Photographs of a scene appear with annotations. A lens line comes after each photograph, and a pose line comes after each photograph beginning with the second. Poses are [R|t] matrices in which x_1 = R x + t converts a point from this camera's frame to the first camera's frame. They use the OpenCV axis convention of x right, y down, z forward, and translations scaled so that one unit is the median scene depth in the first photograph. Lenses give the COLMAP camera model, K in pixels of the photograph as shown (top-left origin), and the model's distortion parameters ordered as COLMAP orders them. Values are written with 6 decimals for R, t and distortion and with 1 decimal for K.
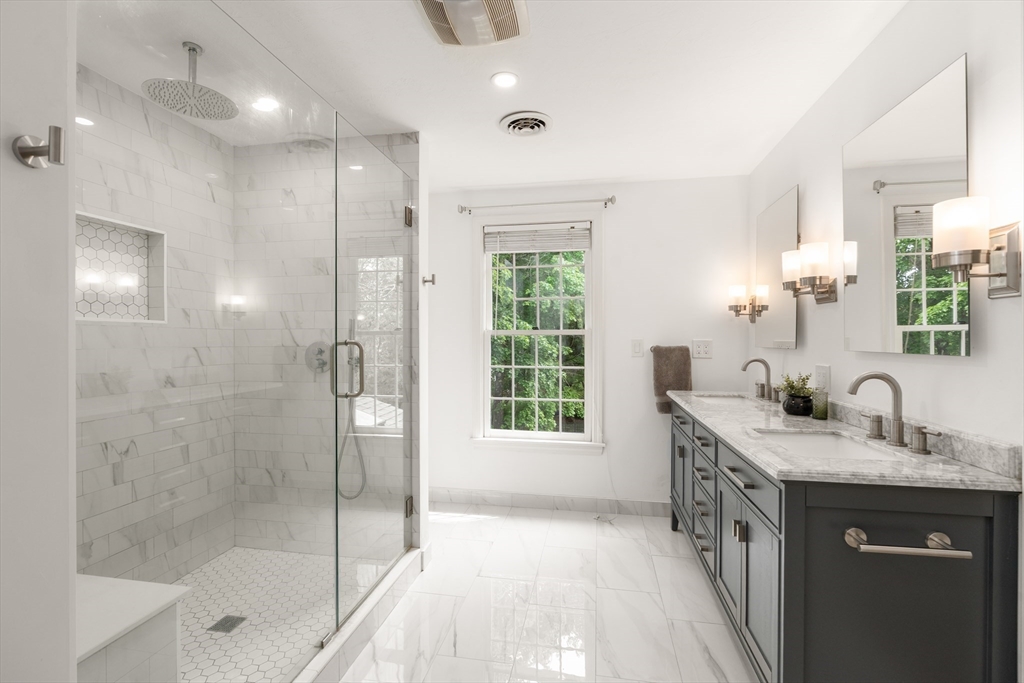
lens RADIAL K [[460.0, 0, 518.4], [0, 460.0, 340.0], [0, 0, 1]] dist [-0.018824, 0.000973]
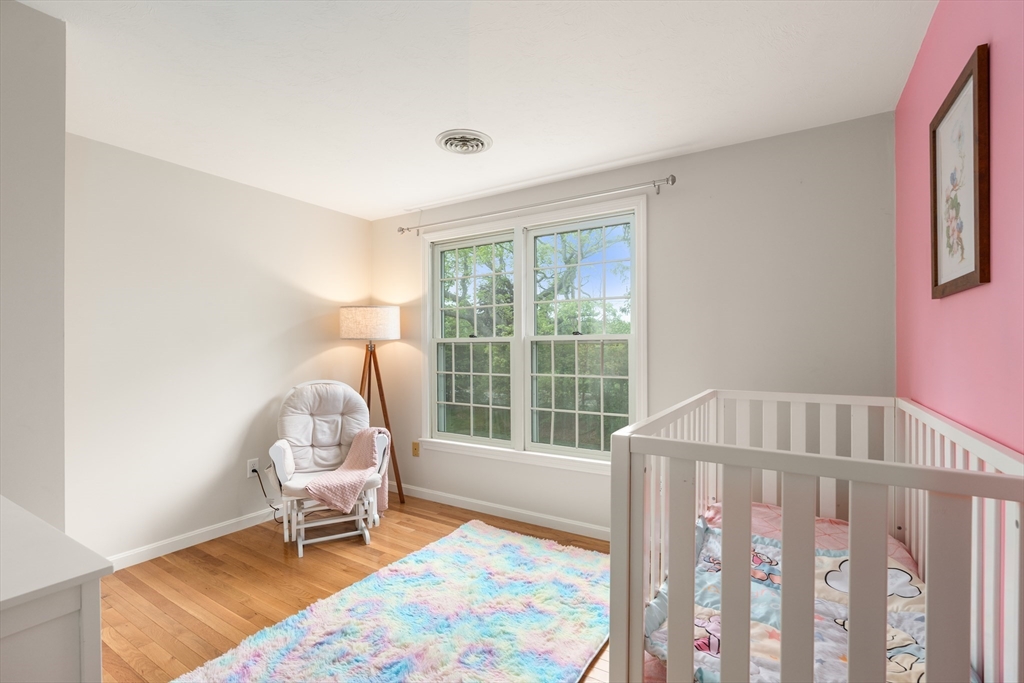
lens RADIAL K [[460.0, 0, 515.1], [0, 460.0, 344.9], [0, 0, 1]] dist [-0.018824, 0.000973]
pose [[0.923209, -0.007376, -0.384228, 0.734102], [0.006314, 0.999972, -0.004027, -0.001932], [0.384247, 0.001292, 0.923229, 0.122328]]
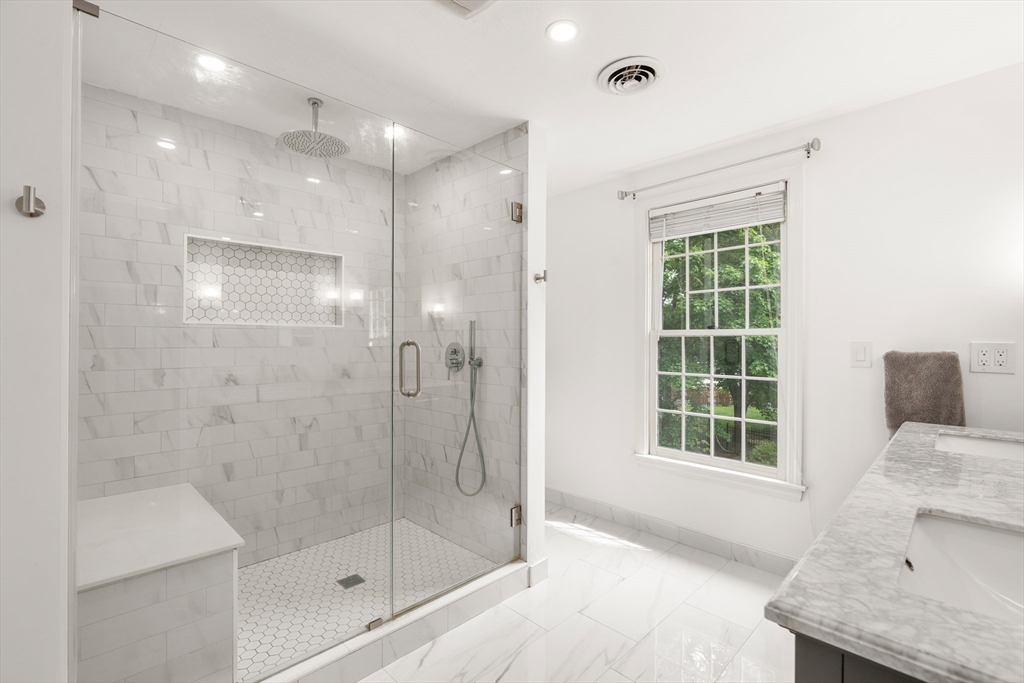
lens RADIAL K [[460.0, 0, 507.2], [0, 460.0, 340.6], [0, 0, 1]] dist [-0.018824, 0.000973]
pose [[0.818443, 0.001172, -0.574587, 0.290559], [-0.003958, 0.999986, -0.003599, 0.002473], [0.574574, 0.005220, 0.818436, 0.202120]]
